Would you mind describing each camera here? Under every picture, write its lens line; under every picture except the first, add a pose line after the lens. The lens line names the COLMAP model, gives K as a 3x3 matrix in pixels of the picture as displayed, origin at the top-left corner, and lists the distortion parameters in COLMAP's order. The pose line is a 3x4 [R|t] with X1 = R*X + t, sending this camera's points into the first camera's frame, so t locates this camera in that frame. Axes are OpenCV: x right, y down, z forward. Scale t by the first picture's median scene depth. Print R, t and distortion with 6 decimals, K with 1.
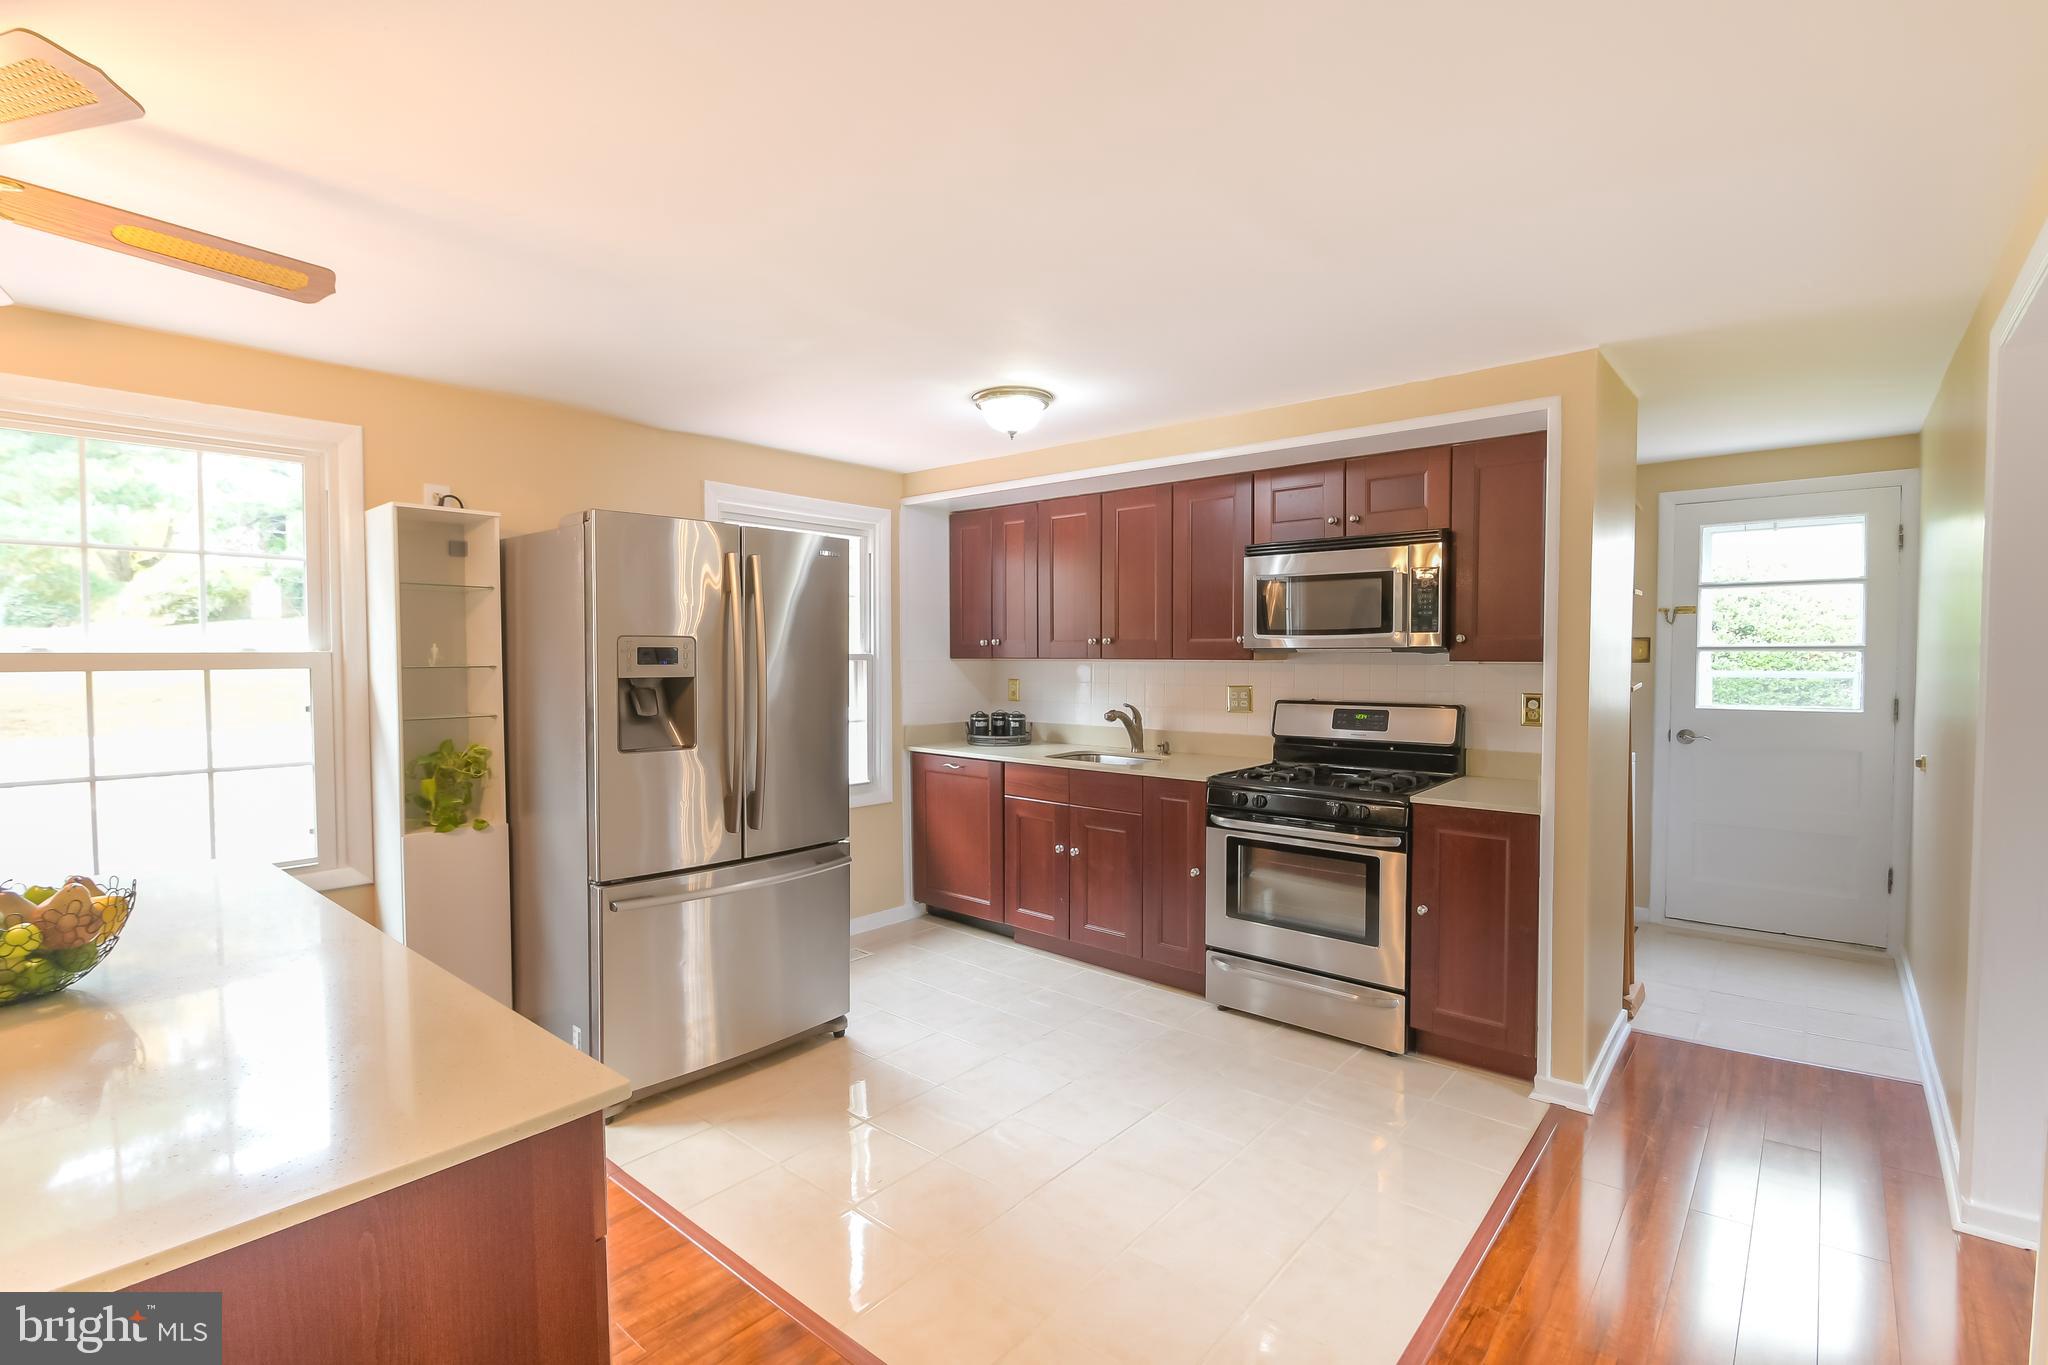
lens RADIAL K [[936.9, 0, 1016.9], [0, 936.9, 678.3], [0, 0, 1]] dist [-0.019524, -0.000748]
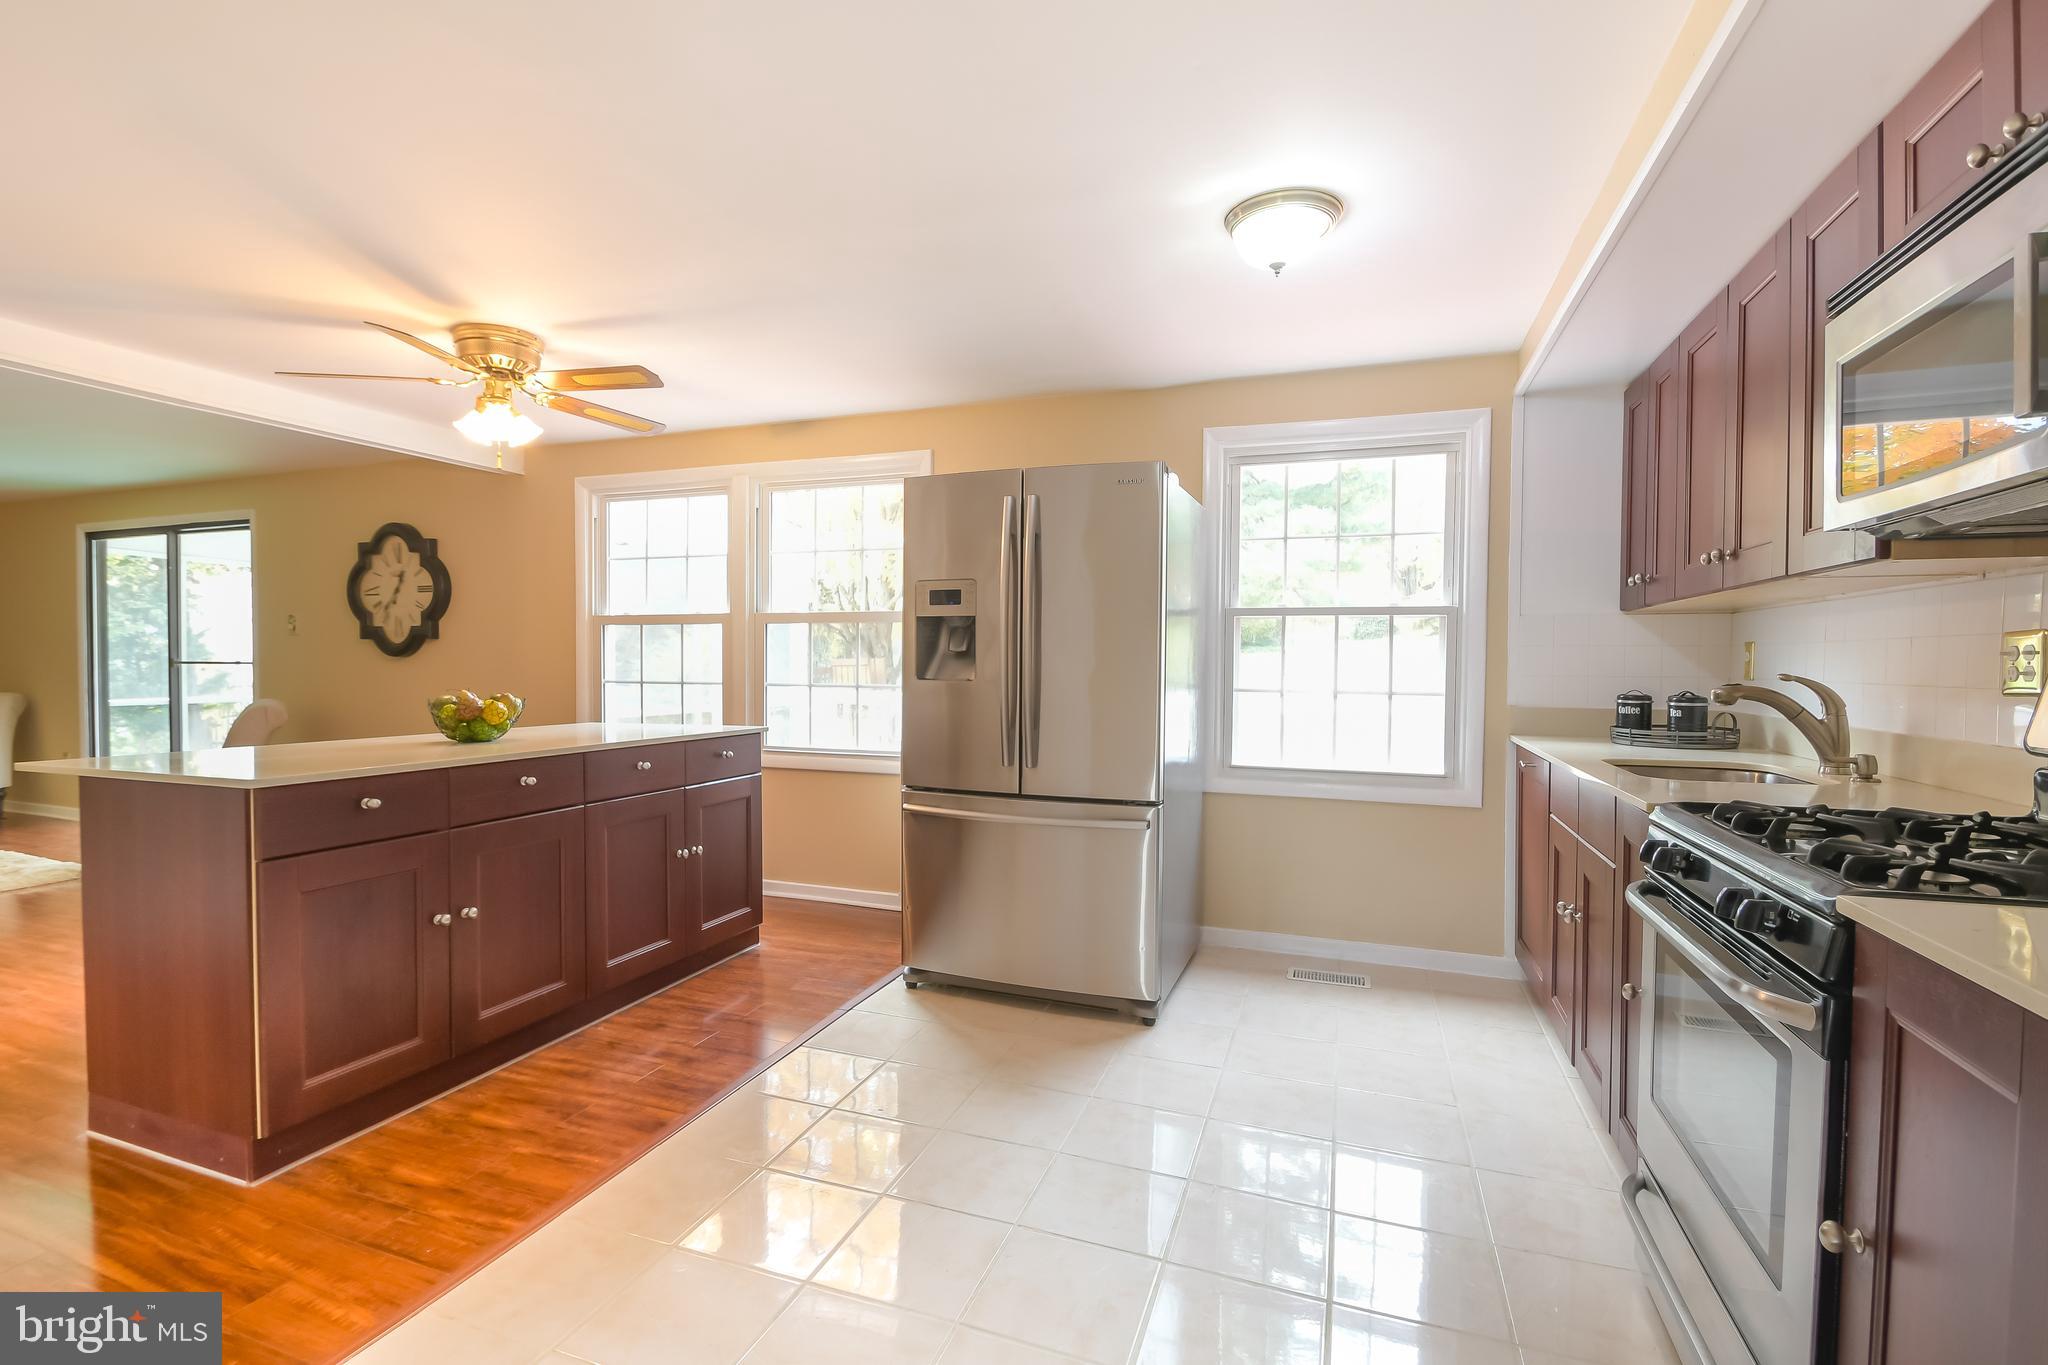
lens RADIAL K [[917.1, 0, 1024.0], [0, 917.1, 682.5], [0, 0, 1]] dist [-0.019071, -0.000324]
pose [[0.336110, 0.025552, -0.941476, 0.555690], [-0.033259, 0.999330, 0.015249, 0.047770], [0.941235, 0.026187, 0.336735, 0.561920]]
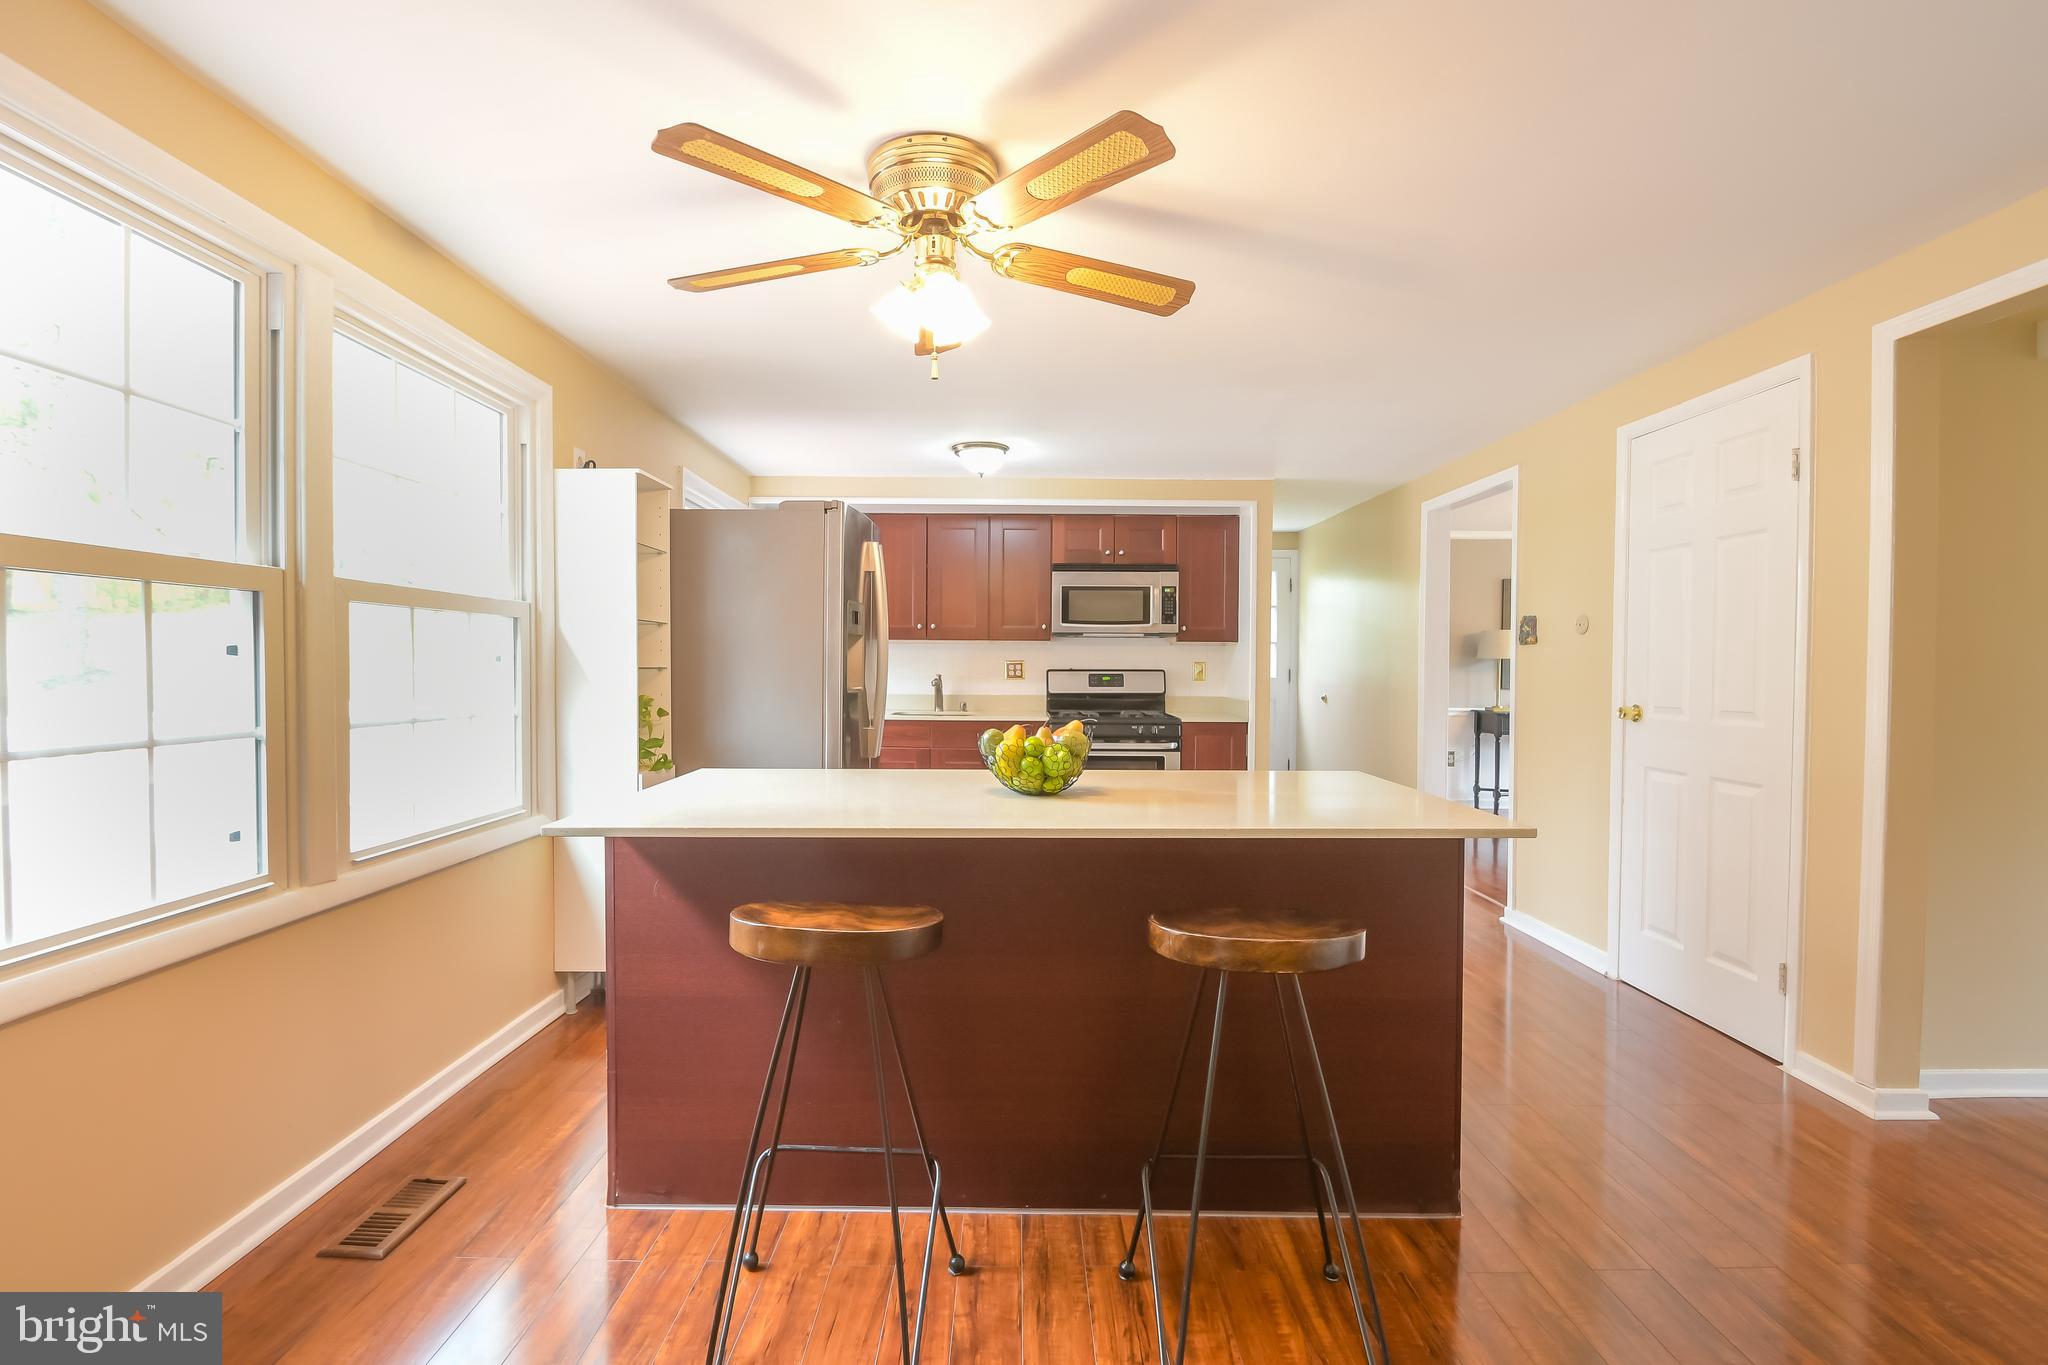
lens RADIAL K [[936.9, 0, 1016.9], [0, 936.9, 678.3], [0, 0, 1]] dist [-0.019524, -0.000748]
pose [[0.762720, -0.002270, 0.646724, -0.840543], [0.010390, 0.999908, -0.008743, 0.058680], [-0.646645, 0.013388, 0.762674, -0.110189]]
